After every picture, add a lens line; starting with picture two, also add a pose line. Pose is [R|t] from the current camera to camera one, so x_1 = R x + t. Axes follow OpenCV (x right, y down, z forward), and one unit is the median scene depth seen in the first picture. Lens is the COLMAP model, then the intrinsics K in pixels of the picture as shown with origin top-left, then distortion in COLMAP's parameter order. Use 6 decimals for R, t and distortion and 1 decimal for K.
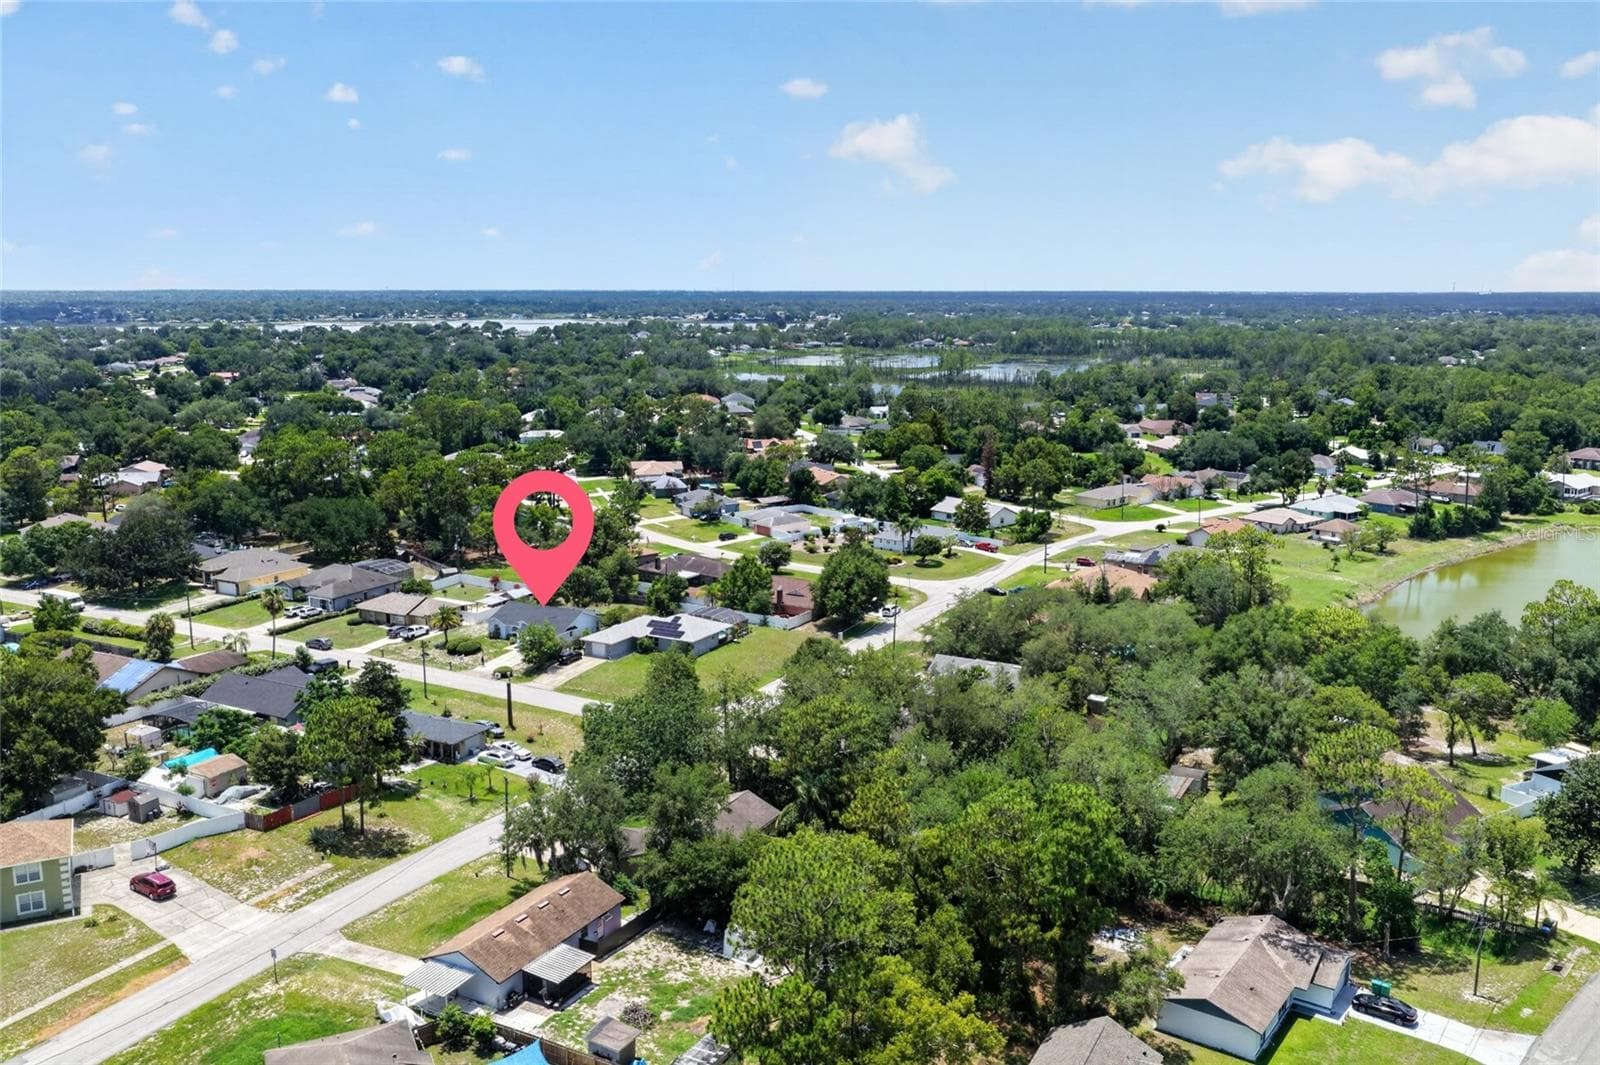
lens RADIAL K [[1263.2, 0, 800.0], [0, 1263.2, 532.5], [0, 0, 1]] dist [-0.006488, -0.001399]
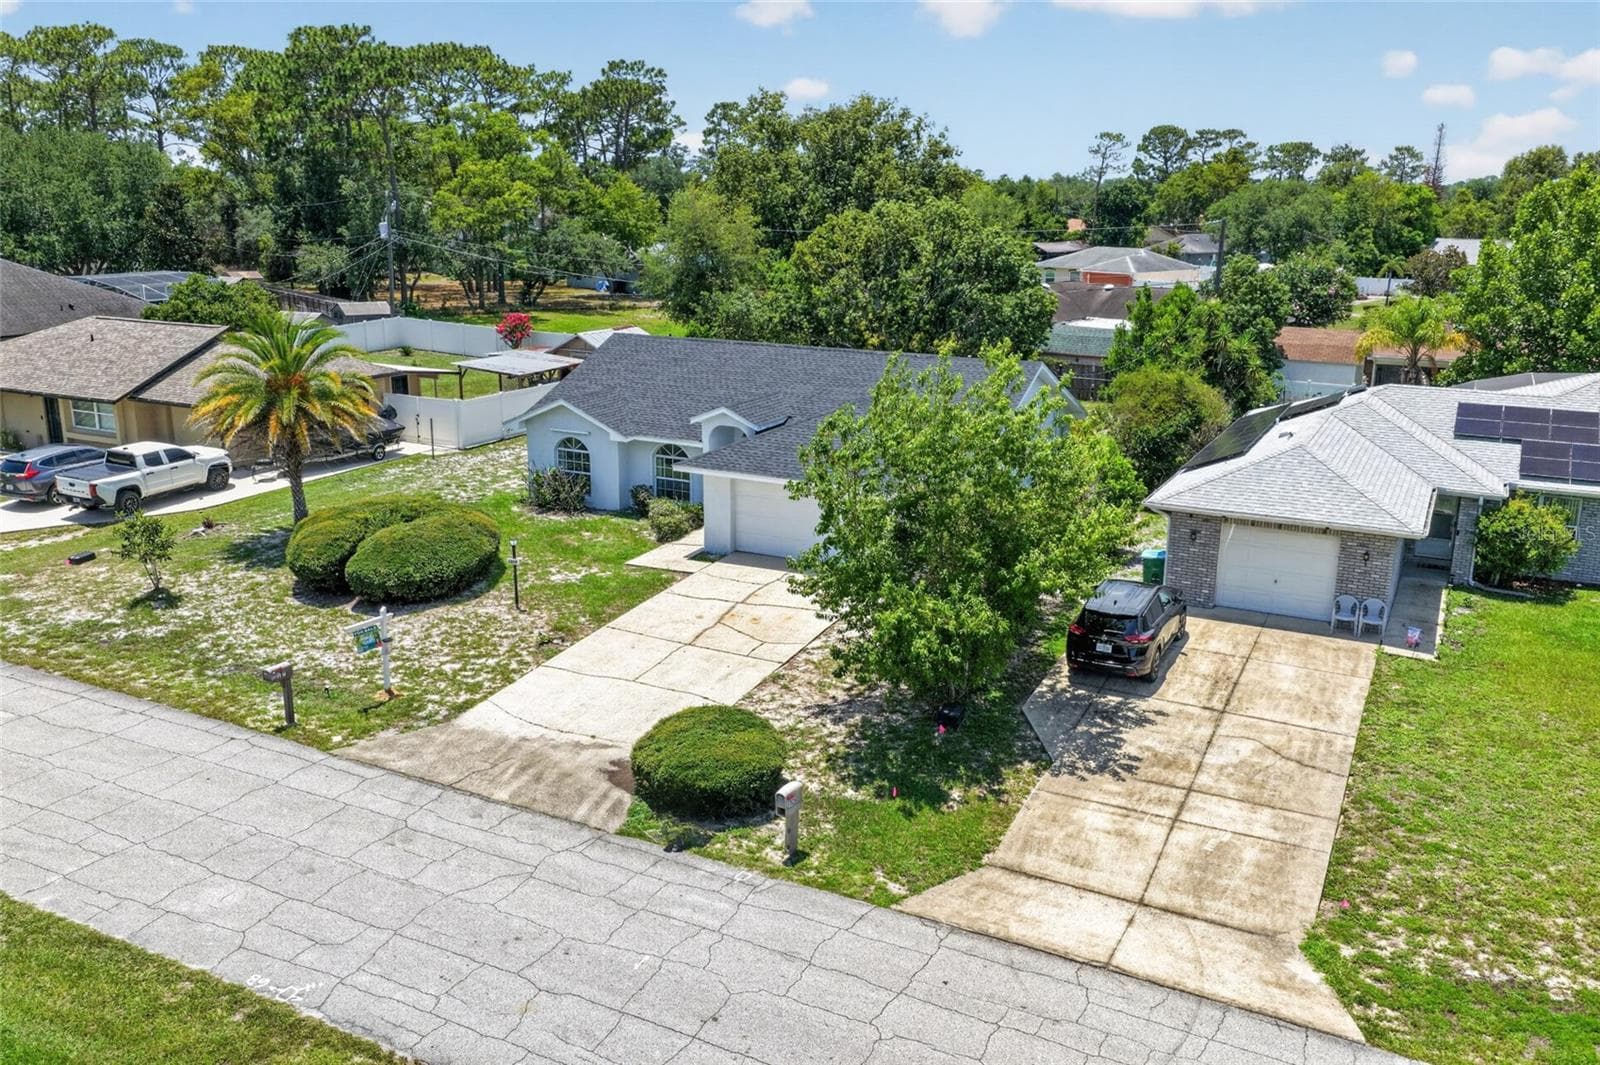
lens RADIAL K [[1263.2, 0, 800.0], [0, 1263.2, 532.5], [0, 0, 1]] dist [-0.006488, -0.001399]
pose [[0.999675, 0.004083, 0.025166, -0.211619], [-0.006044, 0.996907, 0.078351, 0.072639], [-0.024768, -0.078478, 0.996608, 0.812495]]
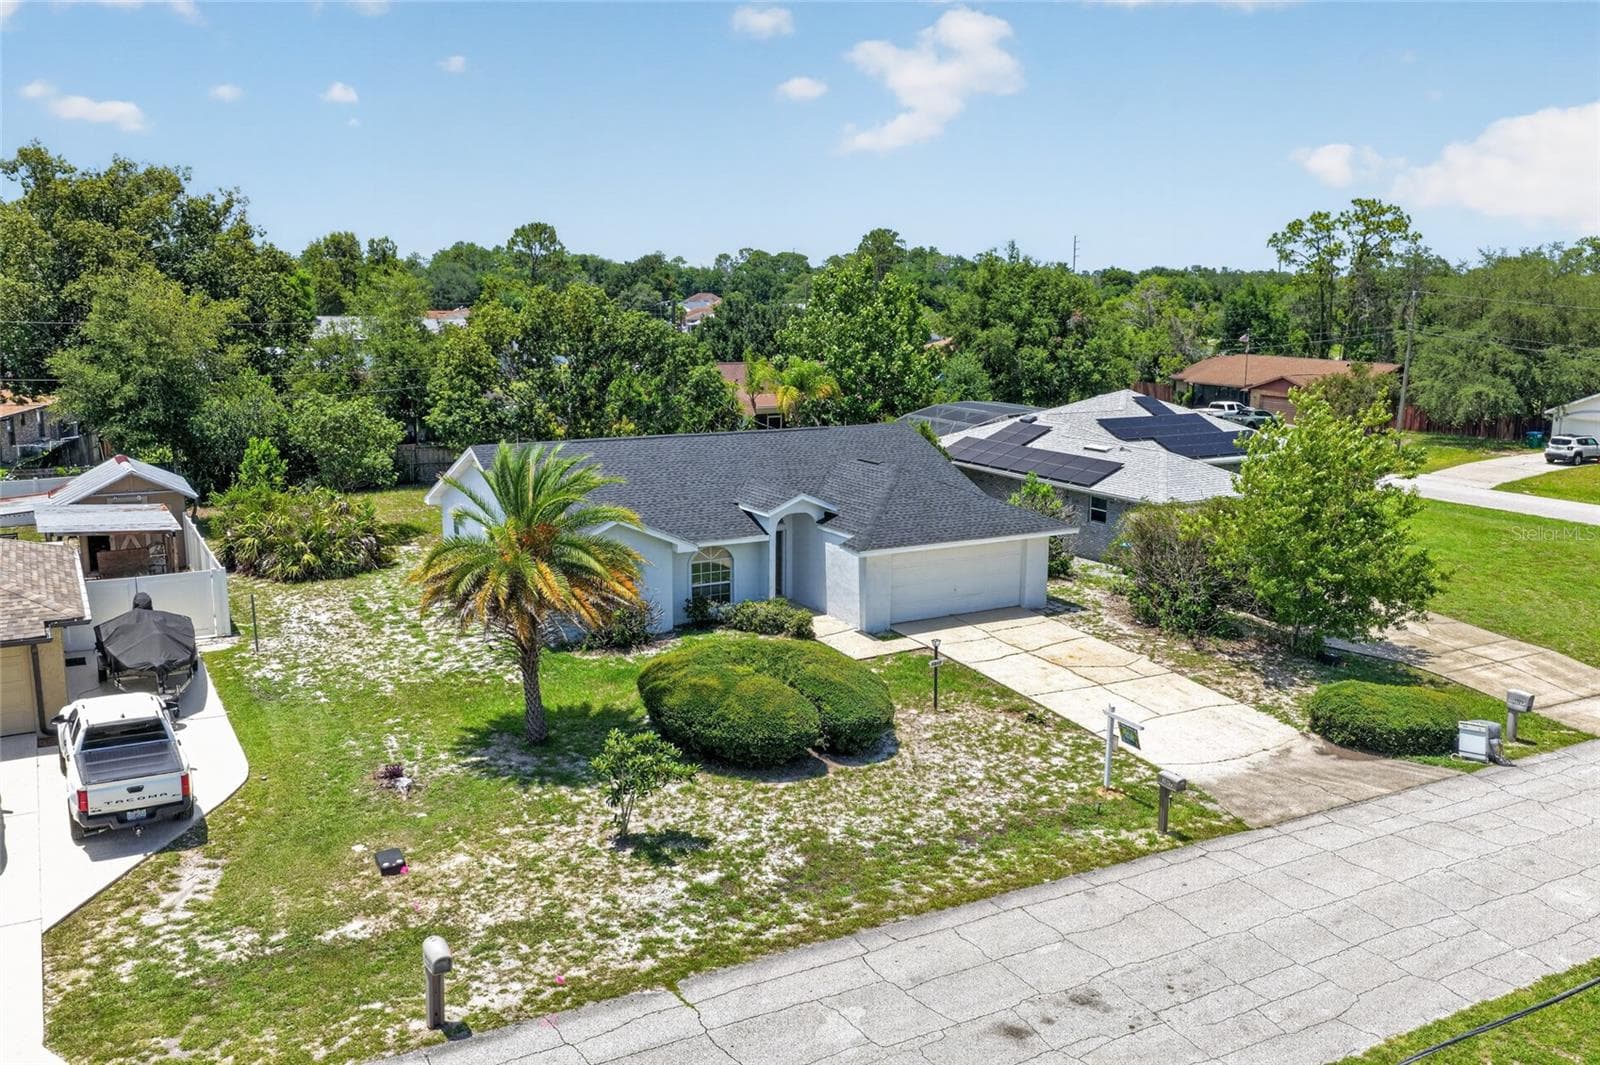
lens RADIAL K [[1318.7, 0, 741.7], [0, 1318.7, 534.5], [0, 0, 1]] dist [-0.002291, 0.010546]
pose [[0.557627, -0.155964, 0.815308, -0.371041], [0.148708, 0.985070, 0.086730, 0.057680], [-0.816663, 0.072880, 0.572495, 0.892468]]
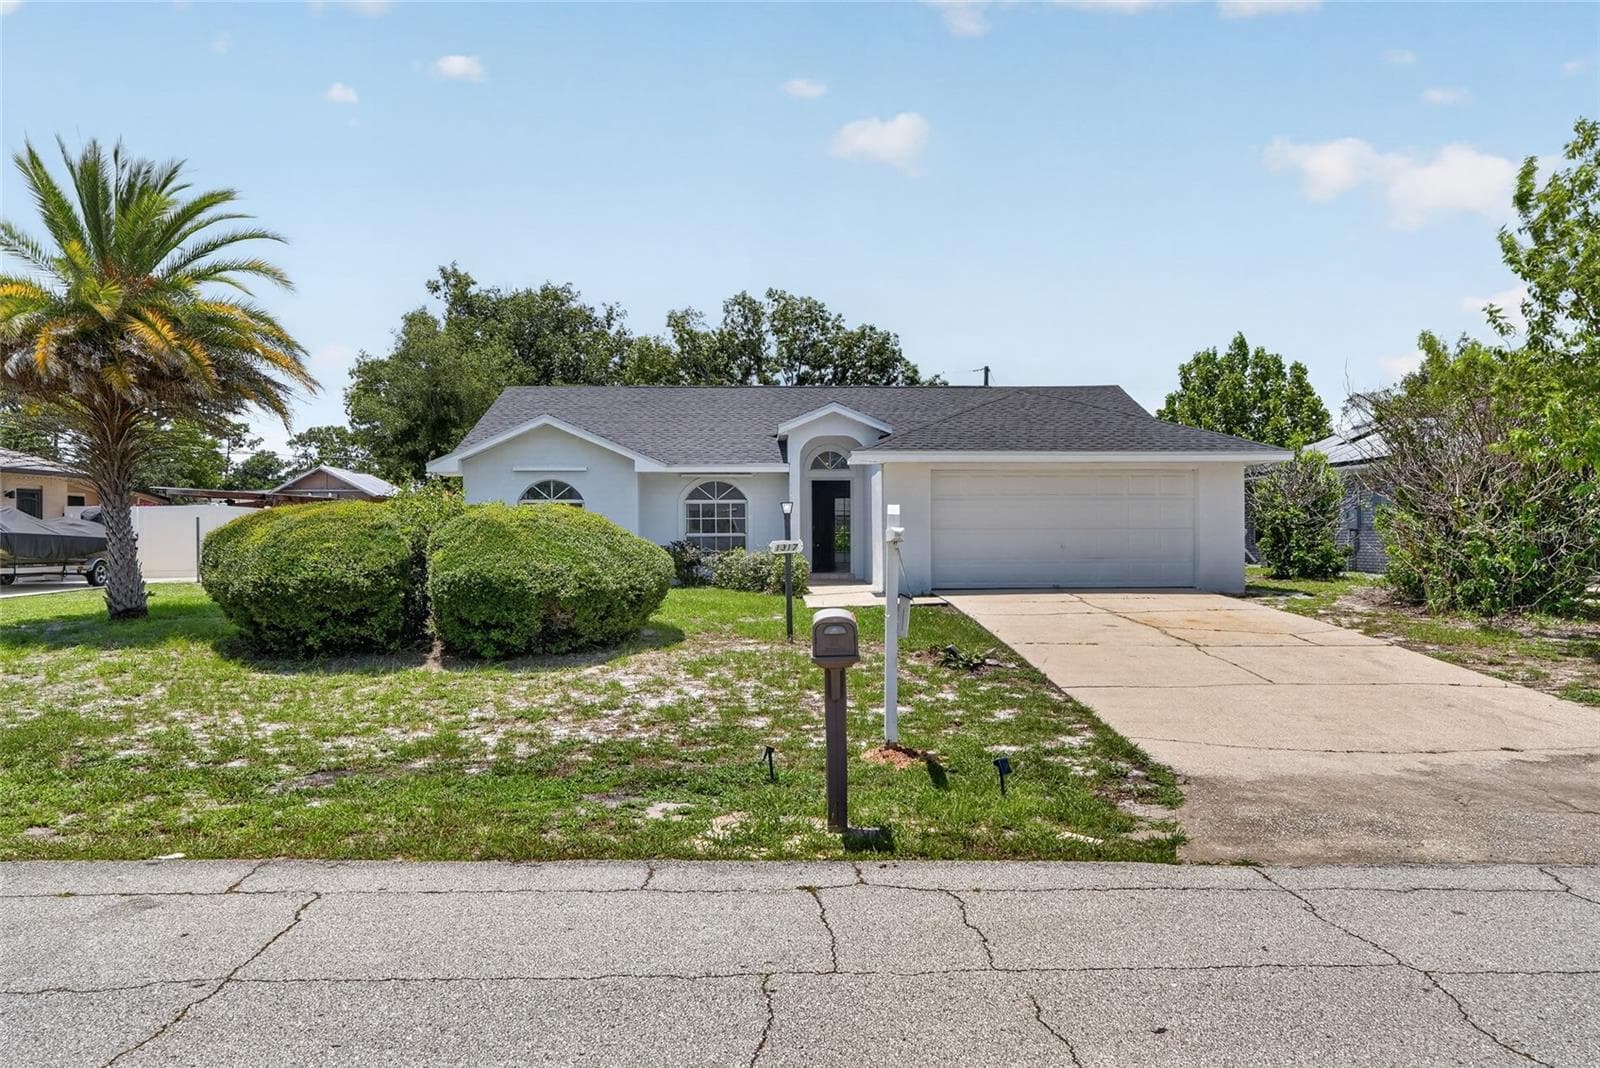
lens RADIAL K [[1061.5, 0, 779.2], [0, 1061.5, 532.6], [0, 0, 1]] dist [-0.008093, -0.002900]
pose [[0.873212, -0.004525, 0.487319, -0.272200], [0.092755, 0.983221, -0.157075, 0.096701], [-0.478432, 0.182361, 0.858981, 0.906282]]
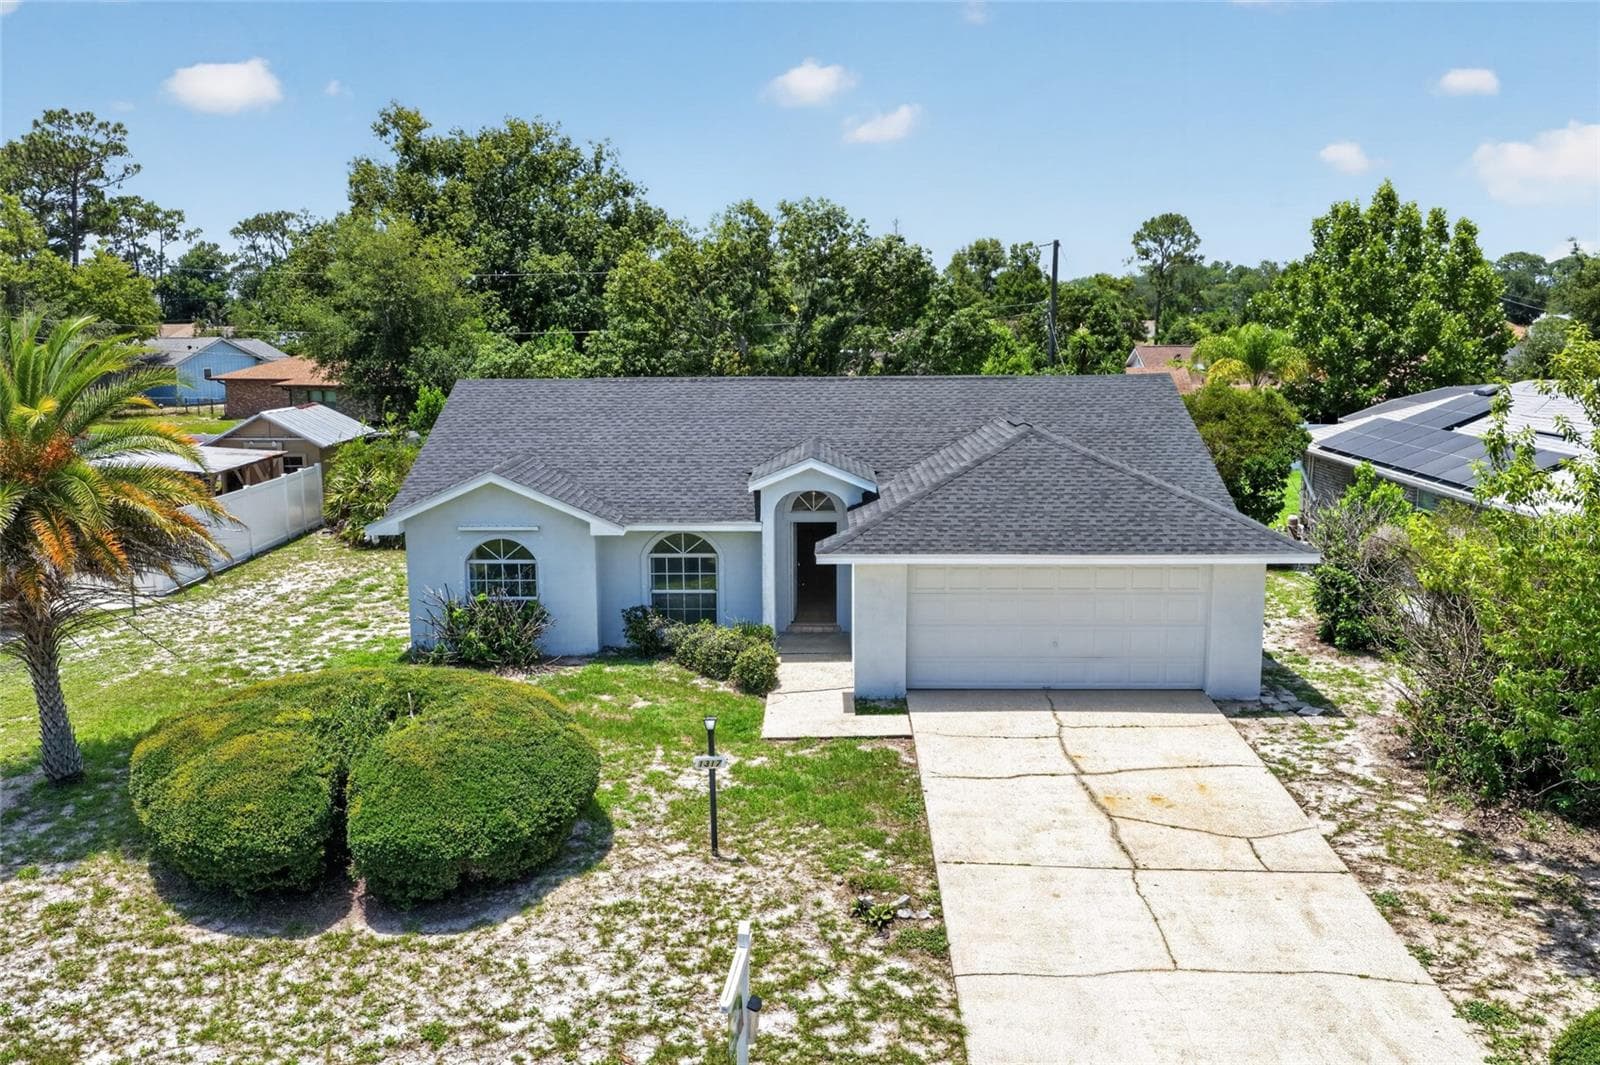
lens RADIAL K [[1318.7, 0, 741.7], [0, 1318.7, 534.5], [0, 0, 1]] dist [-0.002291, 0.010546]
pose [[0.907468, -0.080812, 0.412275, -0.269897], [0.088282, 0.996095, 0.000928, 0.074799], [-0.410740, 0.035555, 0.911059, 0.889724]]
